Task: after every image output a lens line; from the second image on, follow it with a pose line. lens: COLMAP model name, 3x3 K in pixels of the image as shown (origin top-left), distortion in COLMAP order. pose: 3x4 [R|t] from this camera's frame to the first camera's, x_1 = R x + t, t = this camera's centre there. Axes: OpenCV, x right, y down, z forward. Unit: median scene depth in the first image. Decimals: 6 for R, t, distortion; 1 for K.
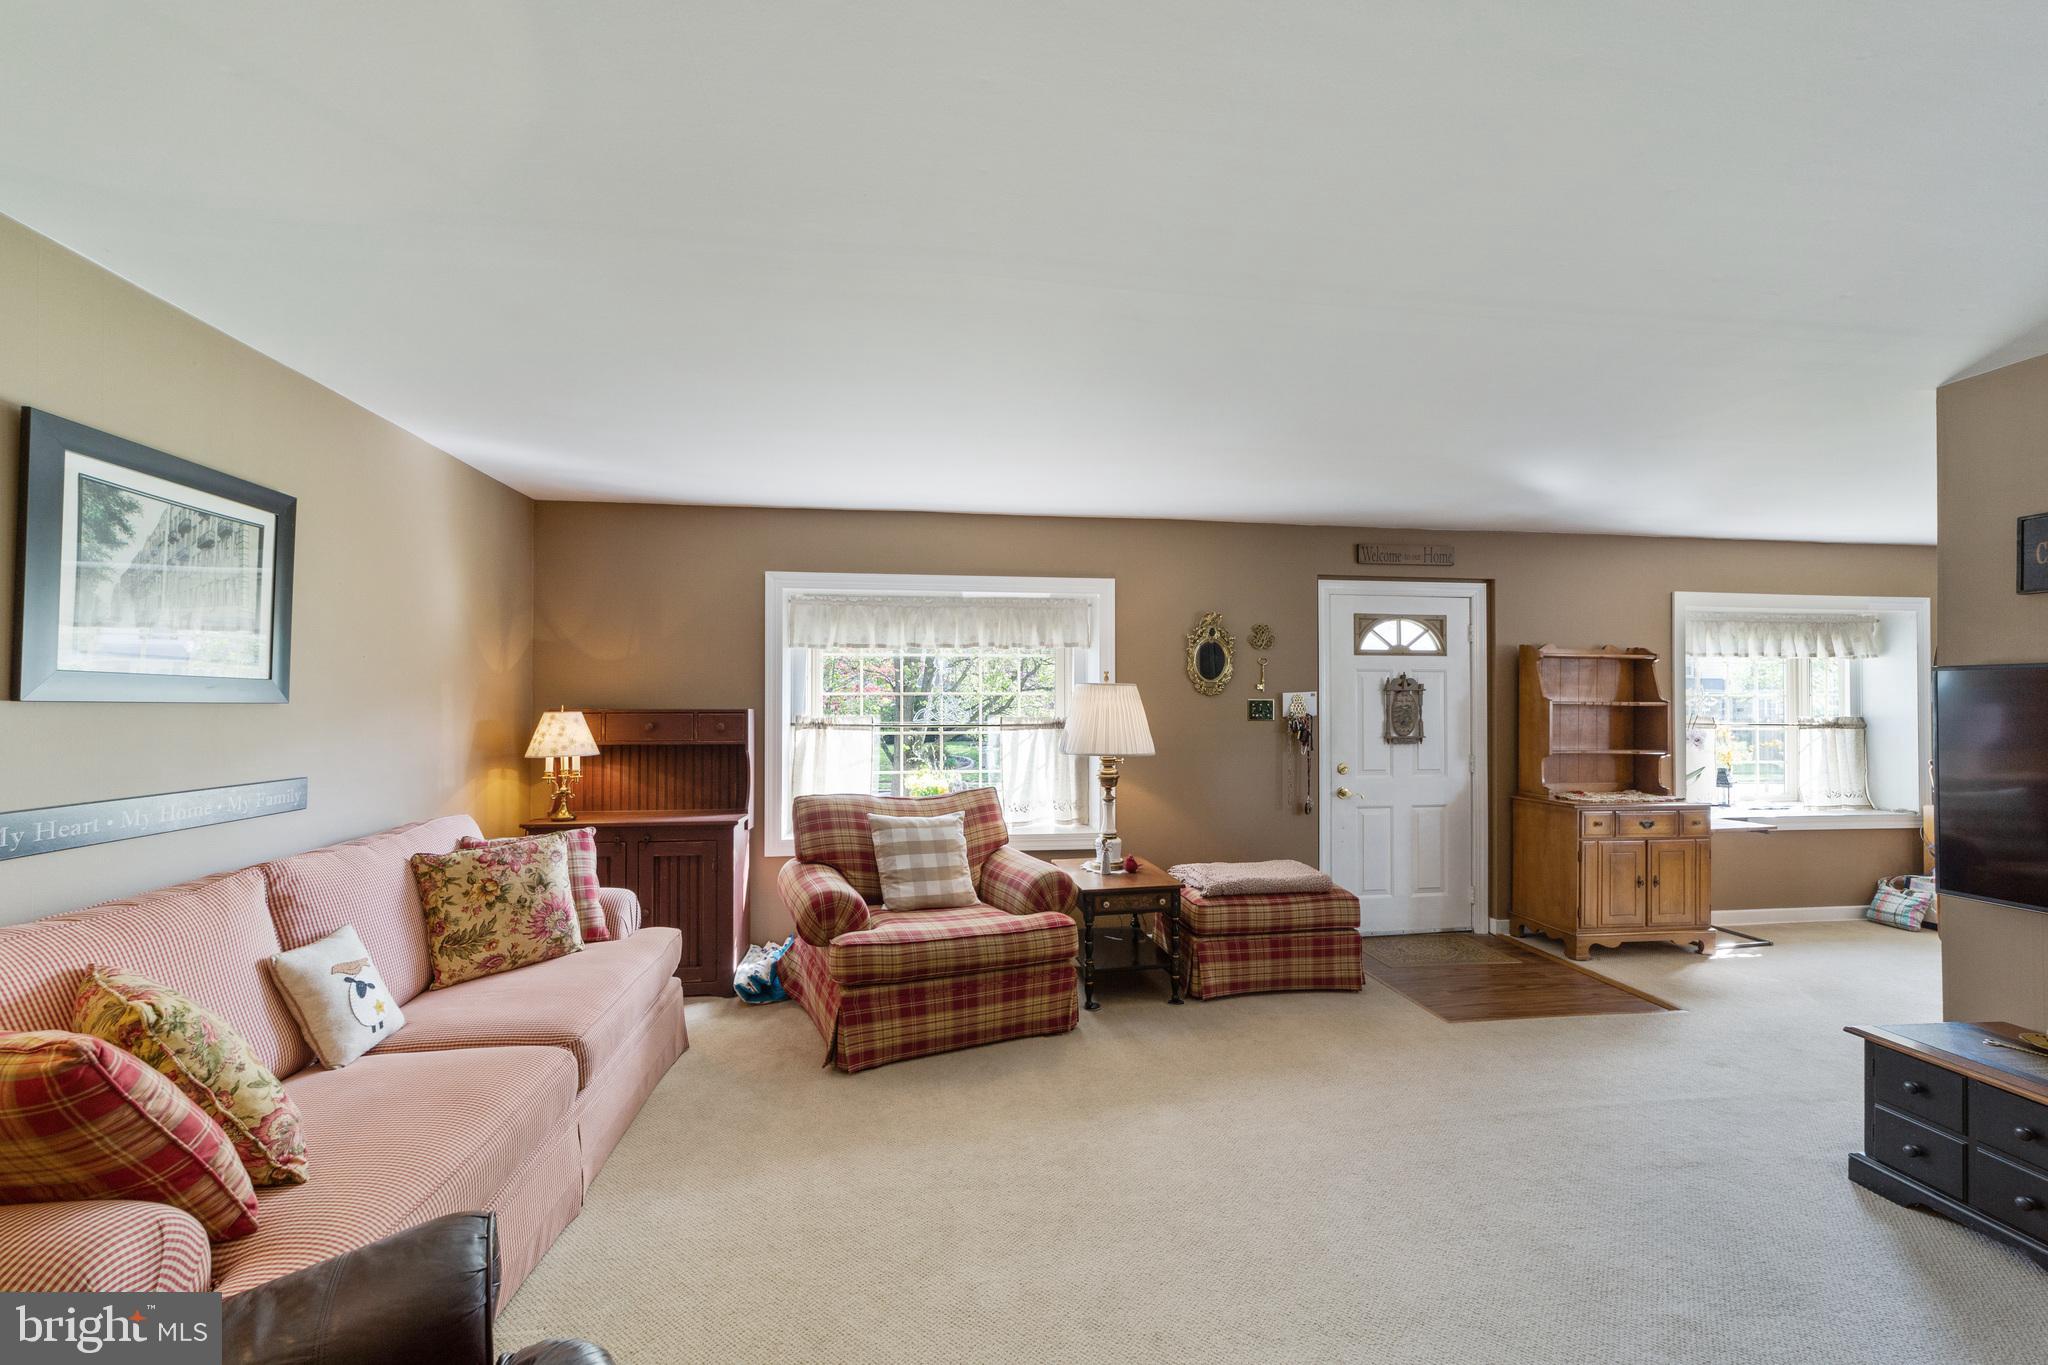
lens RADIAL K [[786.2, 0, 1017.9], [0, 786.2, 690.9], [0, 0, 1]] dist [0.000736, 0.000164]
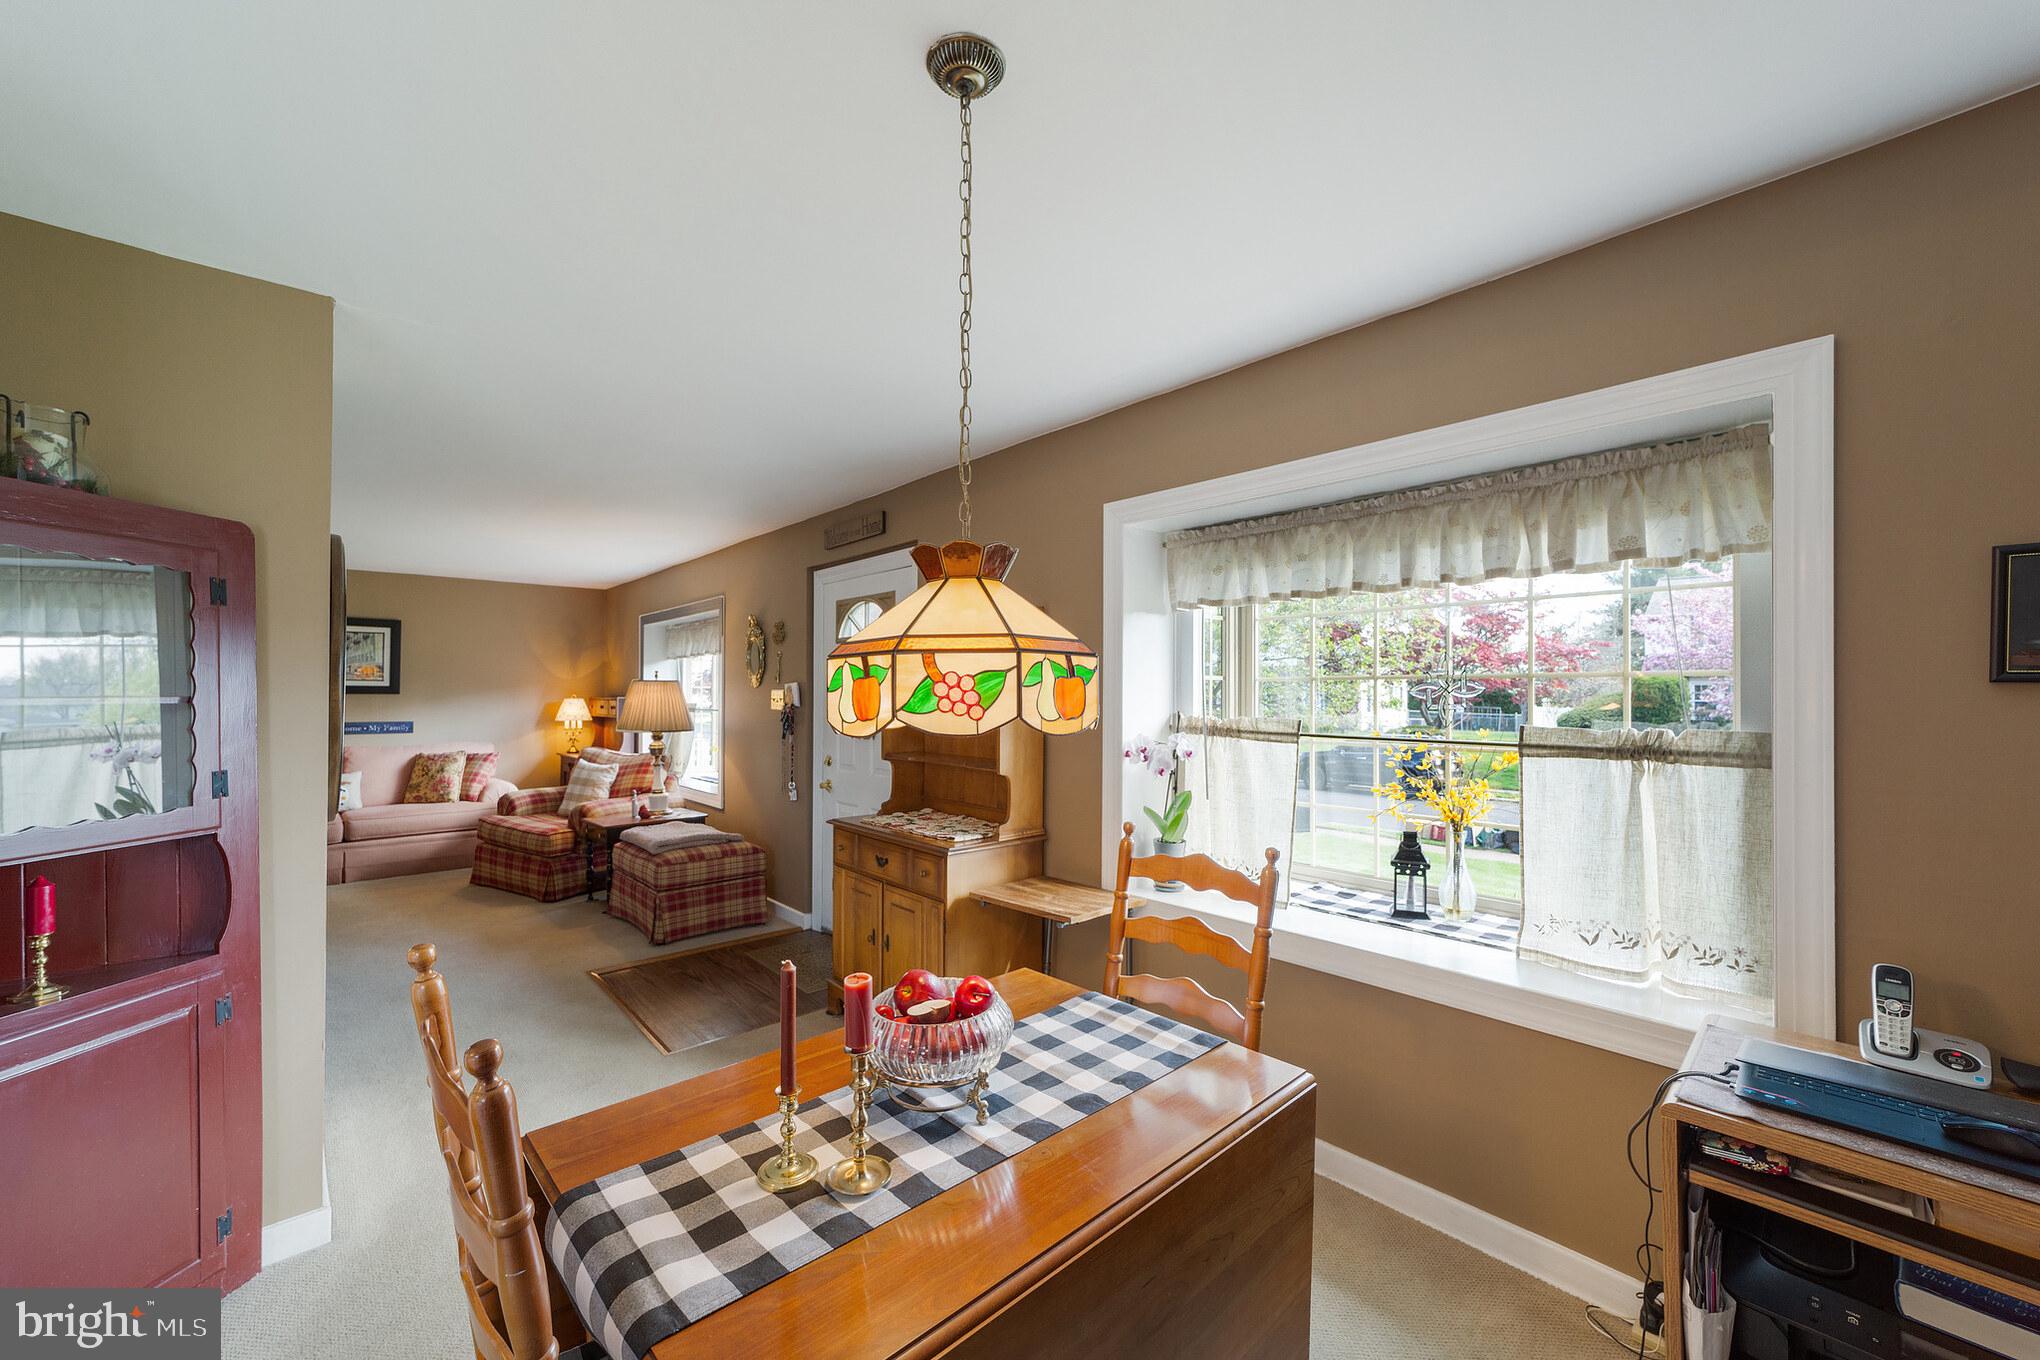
lens RADIAL K [[783.1, 0, 1013.9], [0, 783.1, 688.4], [0, 0, 1]] dist [0.000736, 0.000164]
pose [[0.572318, -0.004892, -0.820017, 2.573497], [0.017360, 0.999830, 0.006151, 0.014863], [0.819848, -0.017756, 0.572306, 1.186325]]
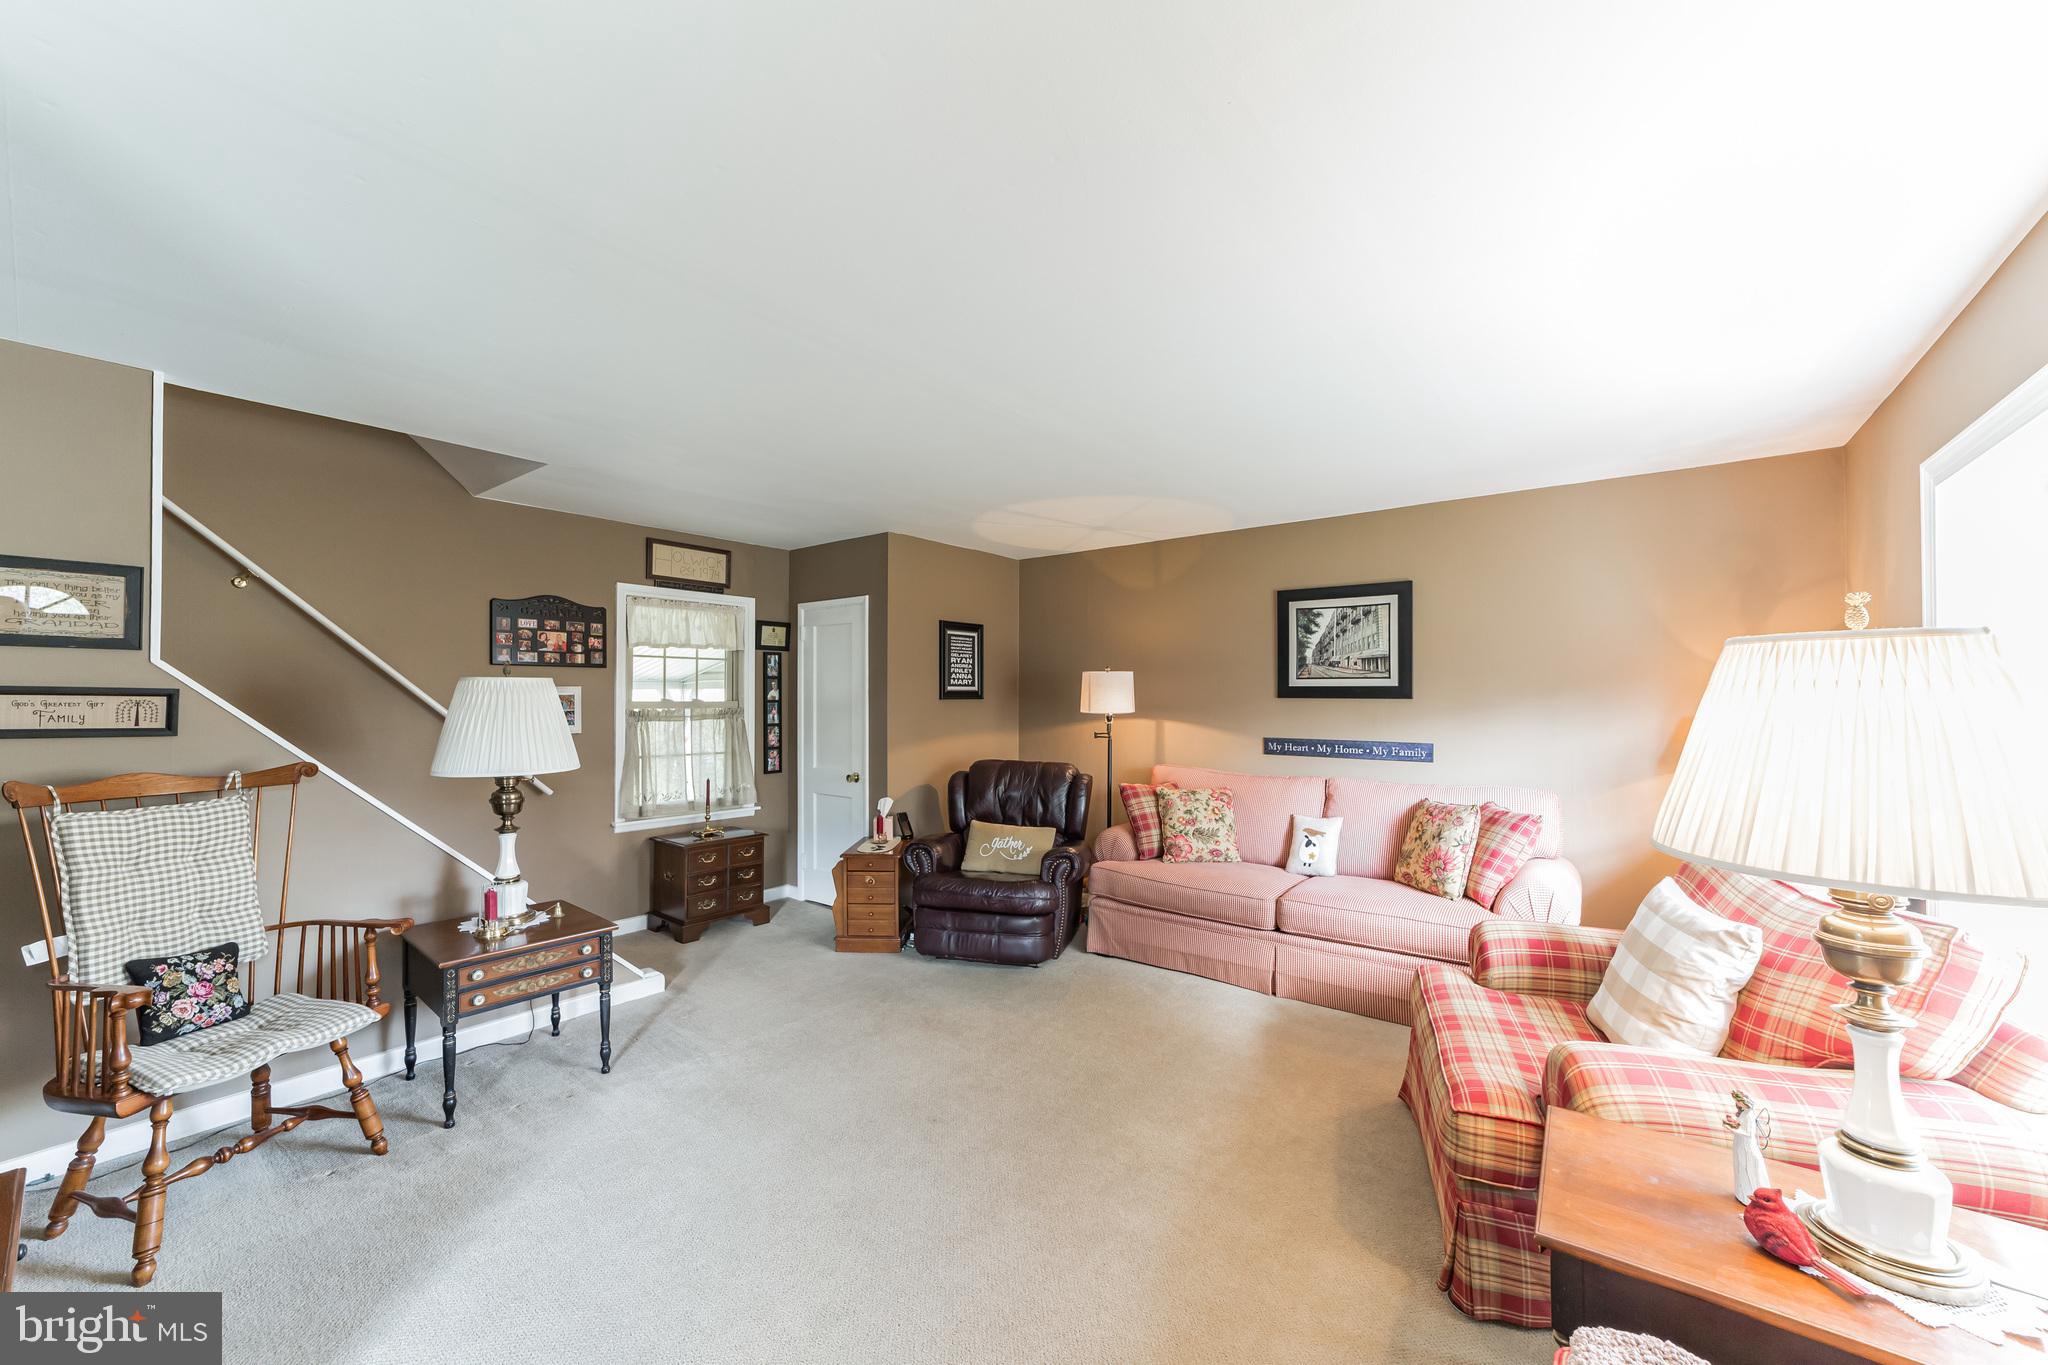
lens RADIAL K [[786.2, 0, 1017.9], [0, 786.2, 690.9], [0, 0, 1]] dist [0.000736, 0.000164]
pose [[-0.703509, -0.010829, -0.710604, 0.908618], [0.013087, 0.999517, -0.028189, 0.034372], [0.710566, -0.029131, -0.703028, 1.590170]]
